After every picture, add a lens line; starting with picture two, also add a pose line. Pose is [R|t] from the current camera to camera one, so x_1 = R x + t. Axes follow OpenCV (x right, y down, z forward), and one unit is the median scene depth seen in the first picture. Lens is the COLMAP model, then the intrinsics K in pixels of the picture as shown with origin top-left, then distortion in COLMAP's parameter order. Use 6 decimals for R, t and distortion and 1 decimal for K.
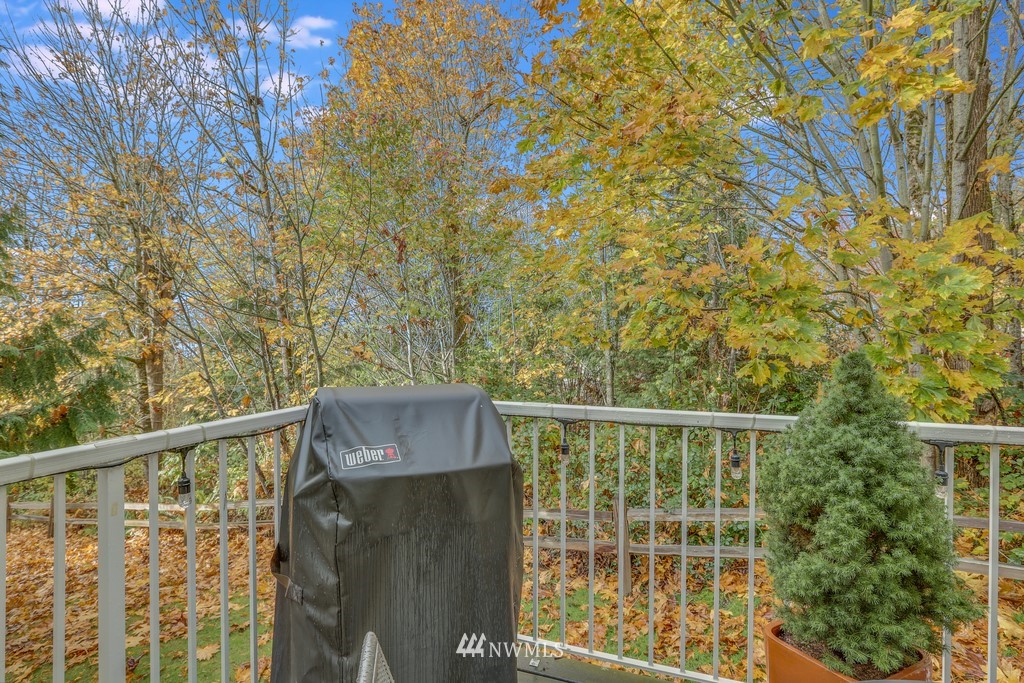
lens RADIAL K [[515.2, 0, 505.8], [0, 515.2, 327.2], [0, 0, 1]] dist [-0.036247, 0.017717]
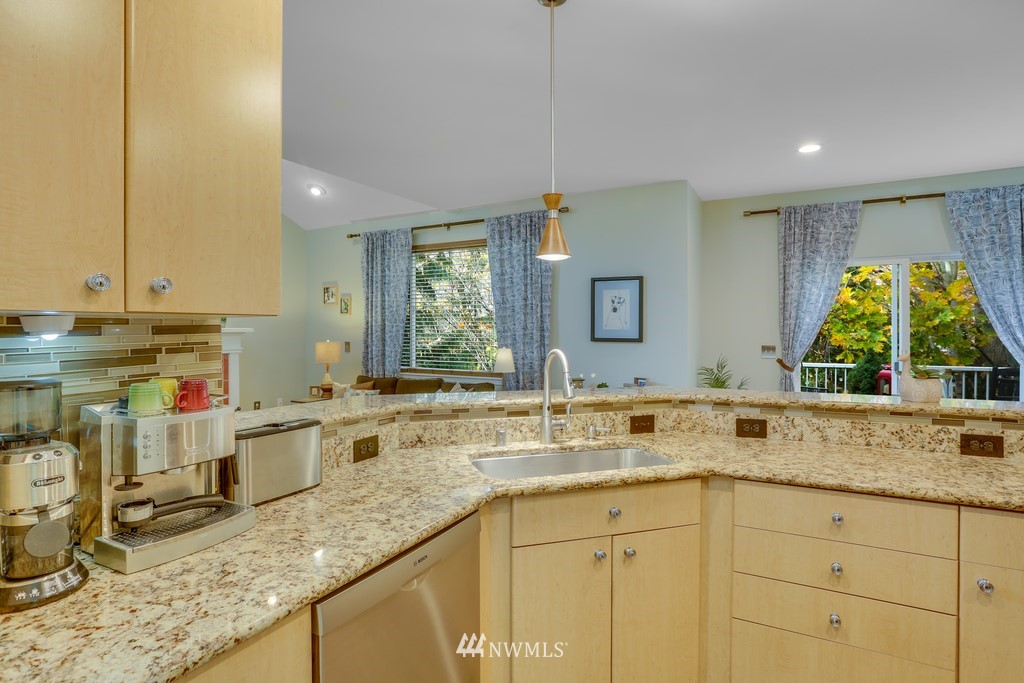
lens RADIAL K [[526.3, 0, 500.9], [0, 526.3, 329.1], [0, 0, 1]] dist [-0.028529, 0.003235]
pose [[0.991211, -0.005111, -0.132195, -1.562581], [0.007001, 0.999880, 0.013835, -0.162917], [0.132109, -0.014639, 0.991127, -3.205189]]
